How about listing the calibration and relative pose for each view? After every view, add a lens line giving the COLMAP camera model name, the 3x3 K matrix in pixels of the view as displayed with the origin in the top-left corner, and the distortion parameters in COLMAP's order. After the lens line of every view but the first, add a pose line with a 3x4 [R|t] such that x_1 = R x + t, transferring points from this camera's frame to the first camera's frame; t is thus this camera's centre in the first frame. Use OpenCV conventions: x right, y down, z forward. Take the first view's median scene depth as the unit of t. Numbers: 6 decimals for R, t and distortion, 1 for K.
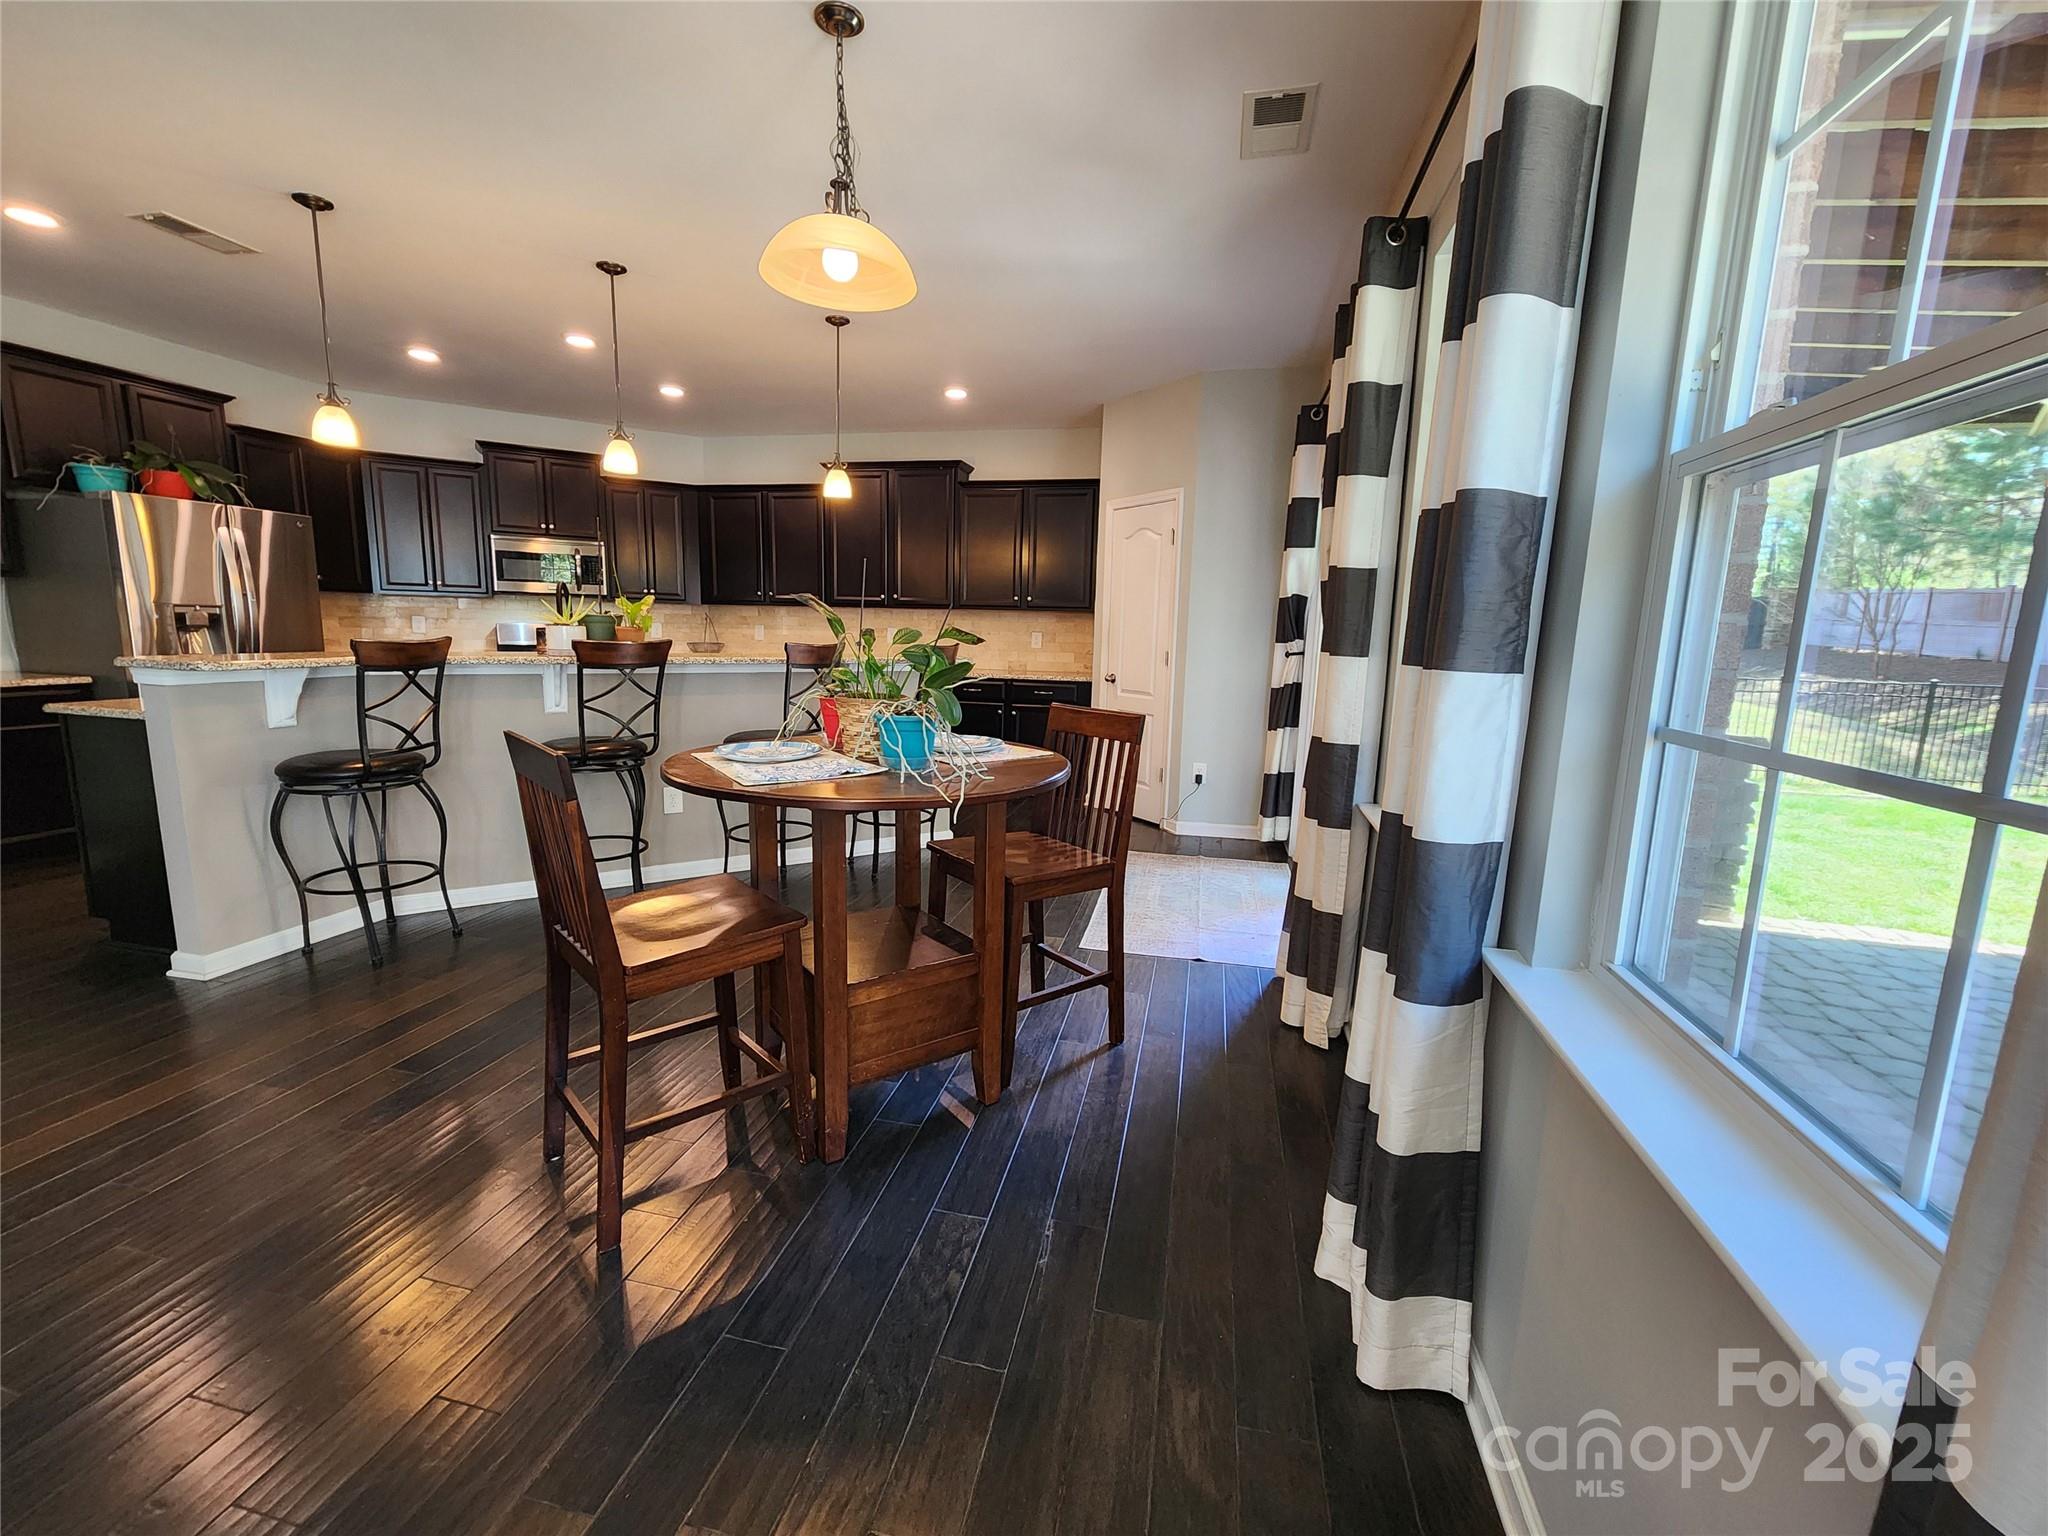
lens RADIAL K [[845.8, 0, 1019.6], [0, 845.8, 764.7], [0, 0, 1]] dist [-0.000618, 0.001348]
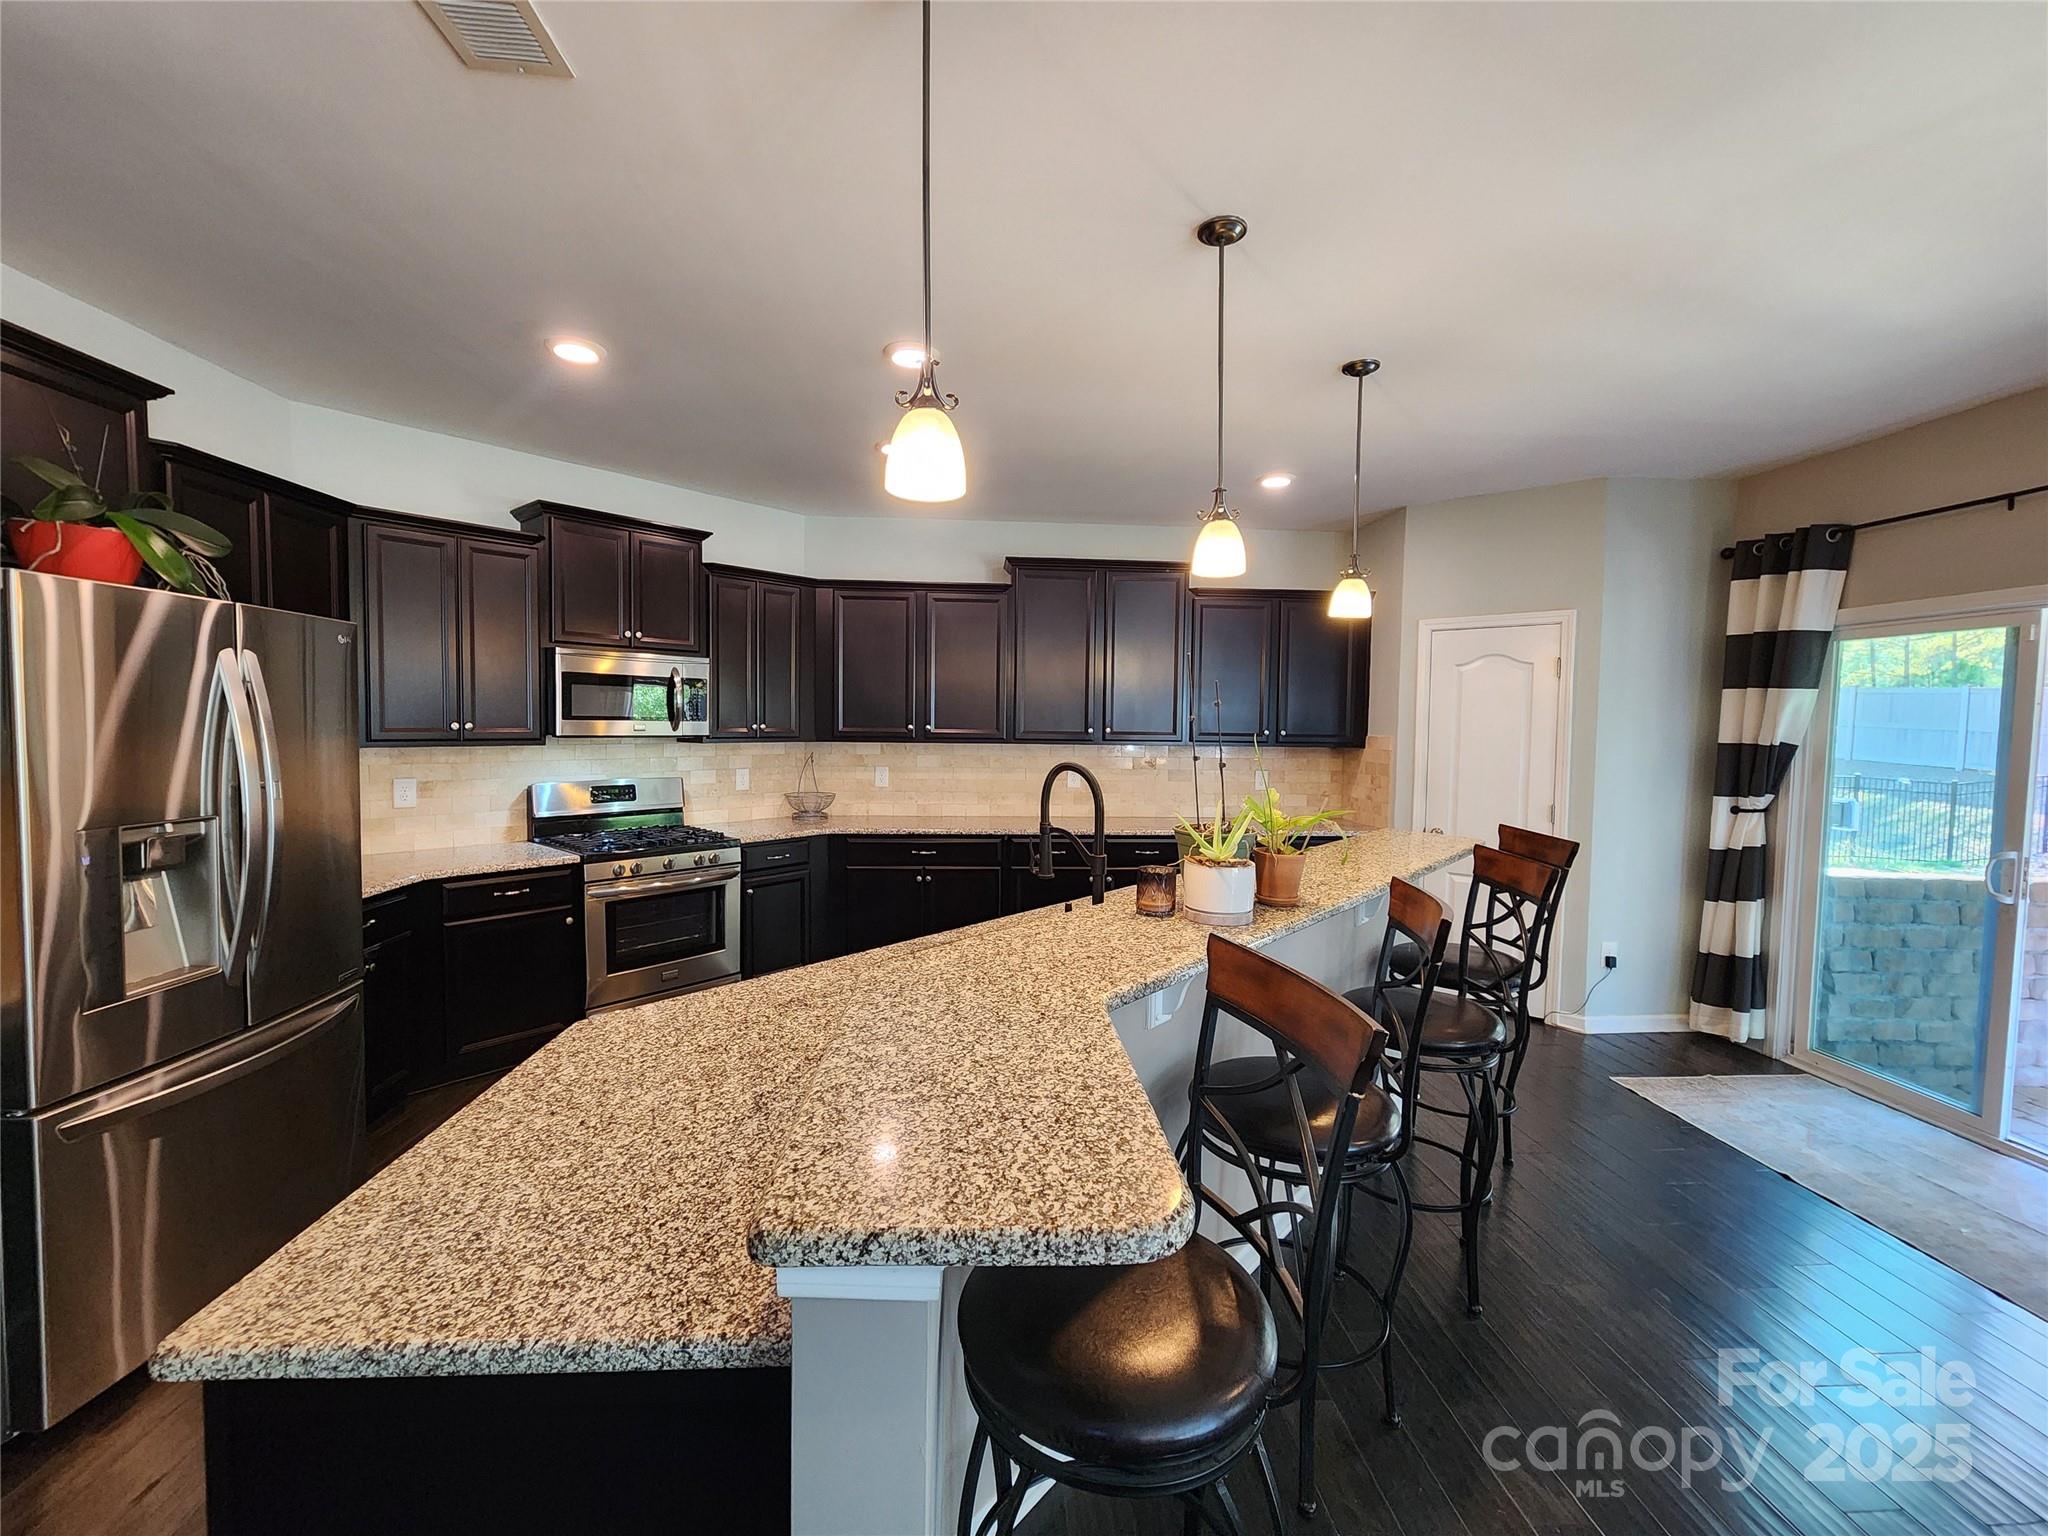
lens RADIAL K [[845.8, 0, 1019.6], [0, 845.8, 764.7], [0, 0, 1]] dist [-0.000618, 0.001348]
pose [[0.957449, -0.026882, 0.287347, -0.483738], [0.055783, 0.994115, -0.092867, -0.110077], [-0.283159, 0.104945, 0.953314, 0.321378]]
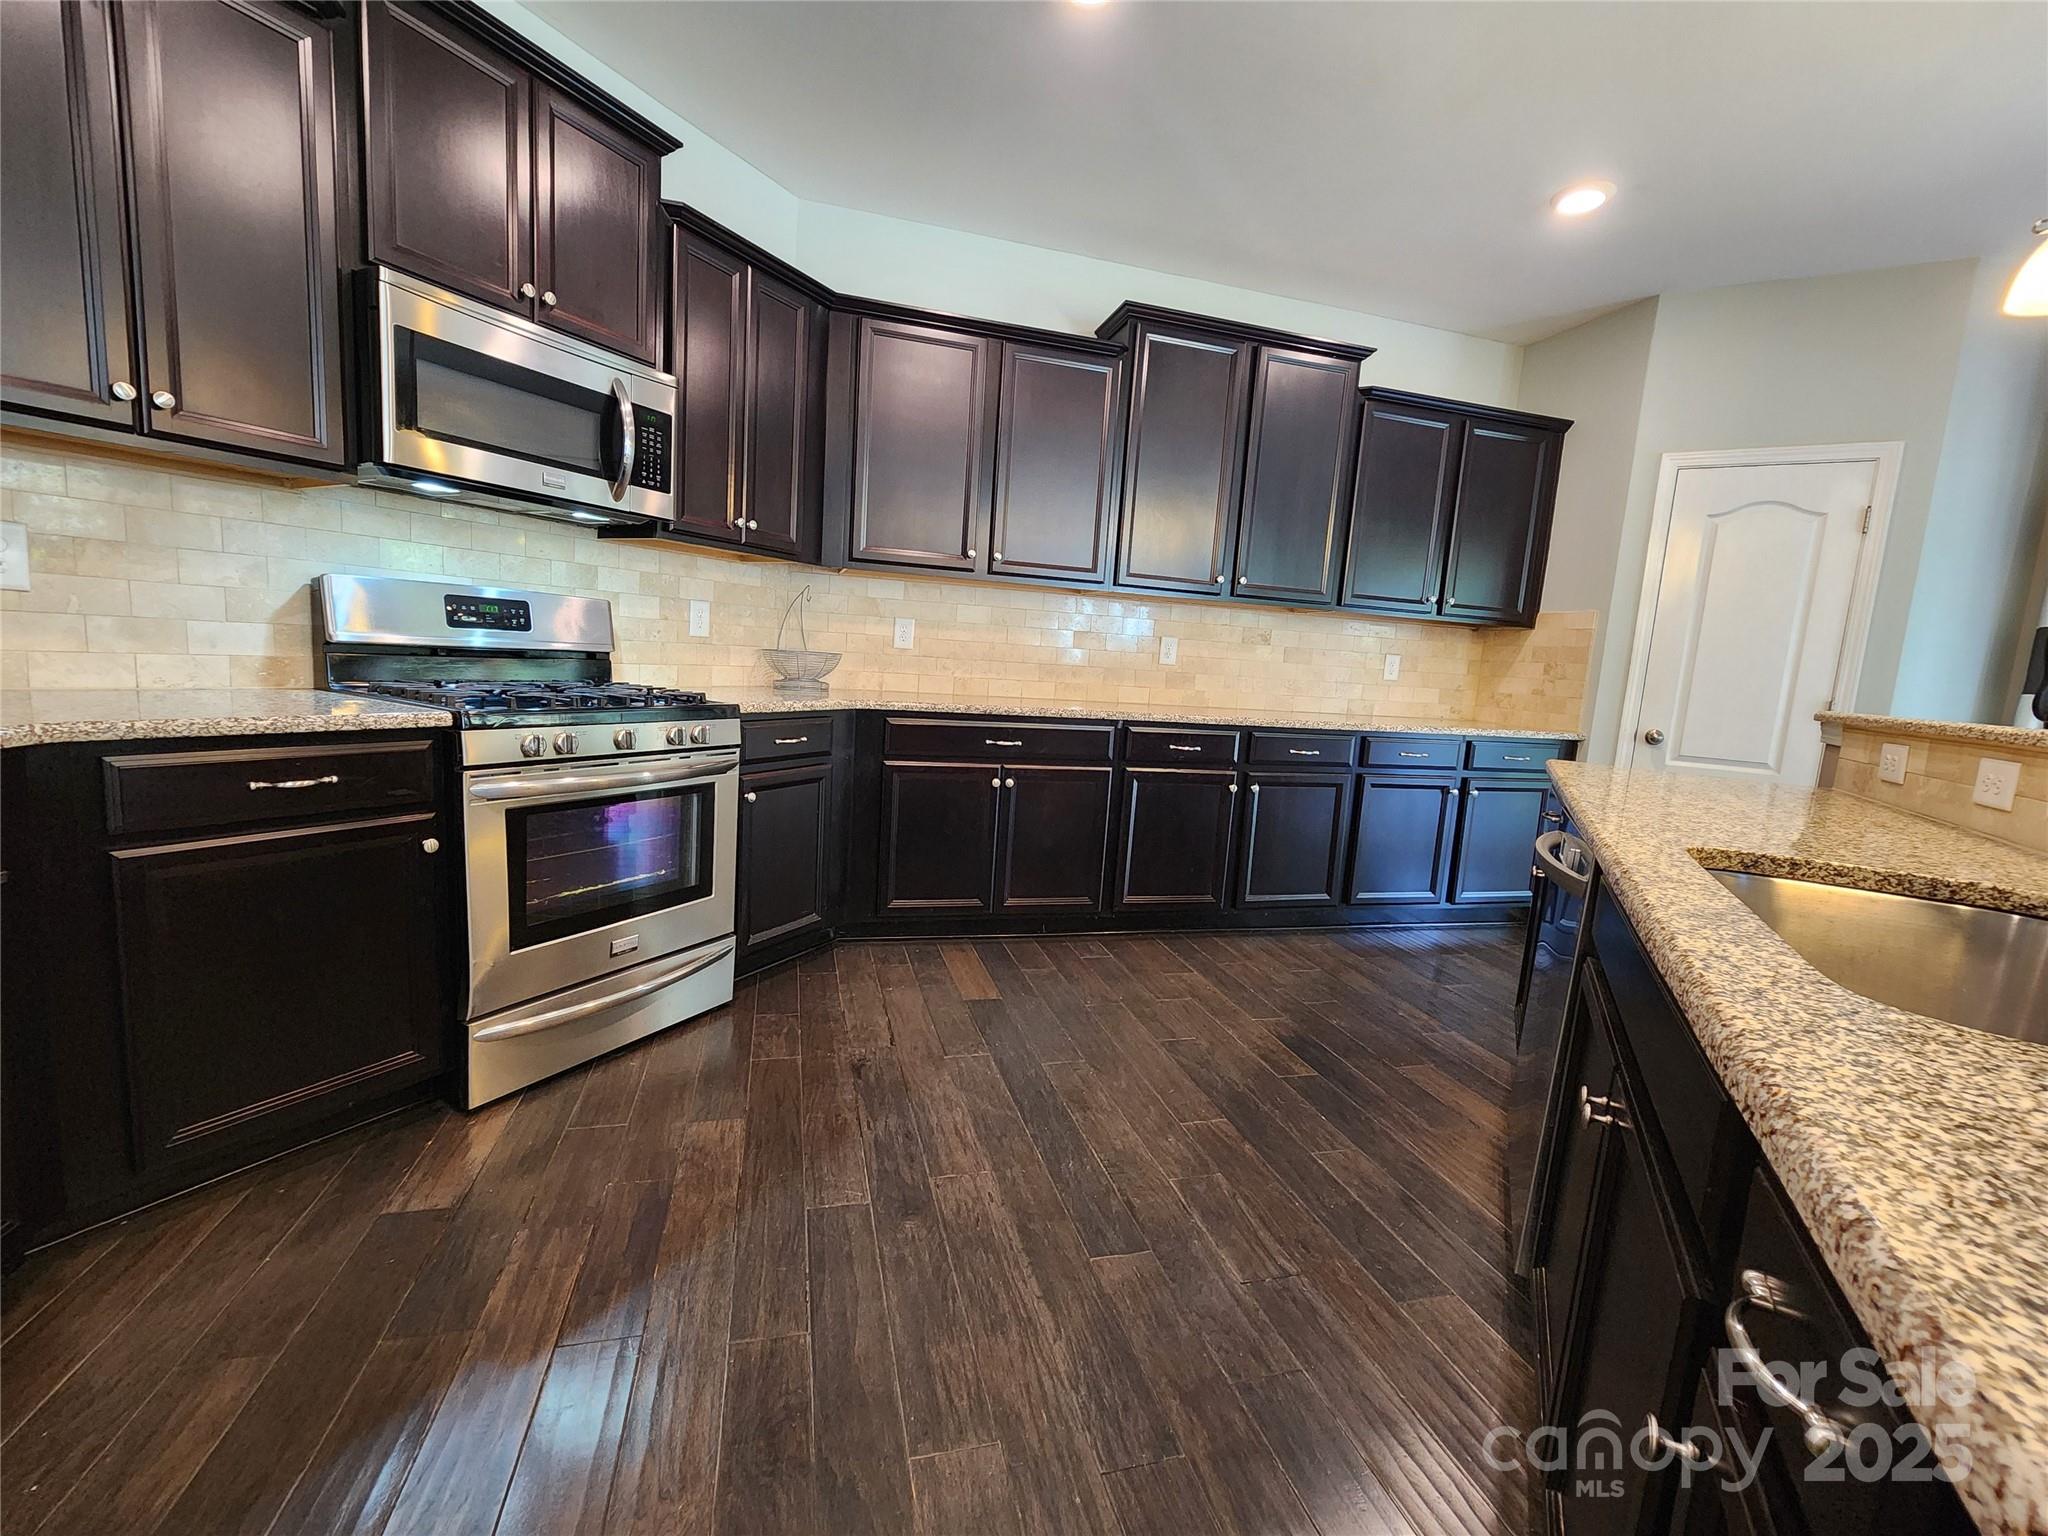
lens RADIAL K [[840.2, 0, 1017.4], [0, 840.2, 762.1], [0, 0, 1]] dist [-0.001190, 0.000046]
pose [[0.879367, -0.029624, 0.475222, -0.579708], [0.033445, 0.999440, 0.000415, -0.095528], [-0.474969, 0.015529, 0.879866, 0.650592]]
